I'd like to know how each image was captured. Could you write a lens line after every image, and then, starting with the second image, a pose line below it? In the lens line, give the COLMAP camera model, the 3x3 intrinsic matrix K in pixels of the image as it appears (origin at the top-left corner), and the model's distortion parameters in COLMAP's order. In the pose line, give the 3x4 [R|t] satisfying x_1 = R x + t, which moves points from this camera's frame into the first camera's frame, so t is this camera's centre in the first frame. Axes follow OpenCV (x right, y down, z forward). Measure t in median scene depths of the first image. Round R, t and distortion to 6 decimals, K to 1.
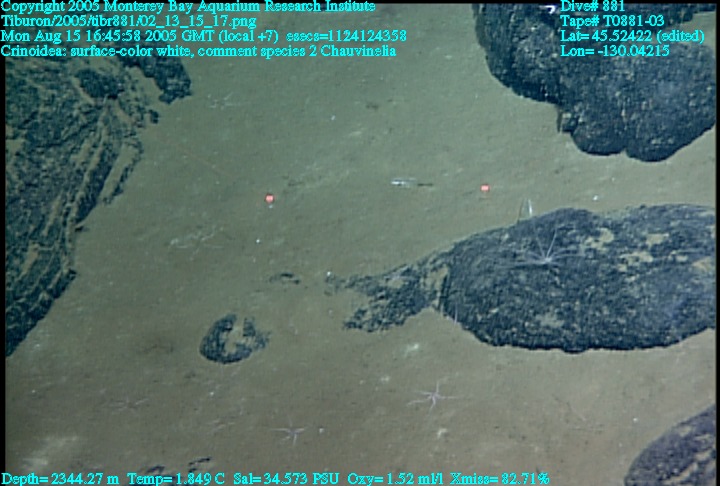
lens RADIAL K [[323.3, 0, 359.8], [0, 323.3, 243.1], [0, 0, 1]] dist [0.004012, 0.000739]
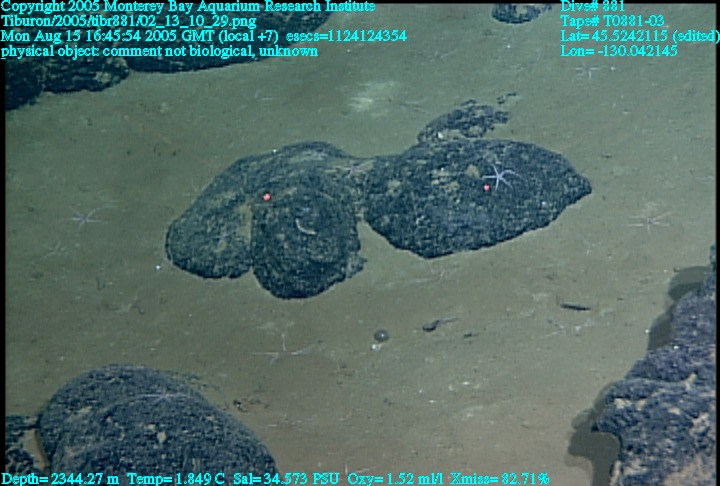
lens RADIAL K [[323.3, 0, 360.2], [0, 323.3, 242.9], [0, 0, 1]] dist [0.004012, 0.000739]
pose [[0.999907, -0.013247, 0.003287, -0.991630], [0.013266, 0.999896, -0.005728, 1.155397], [-0.003211, 0.005771, 0.999978, -0.132179]]
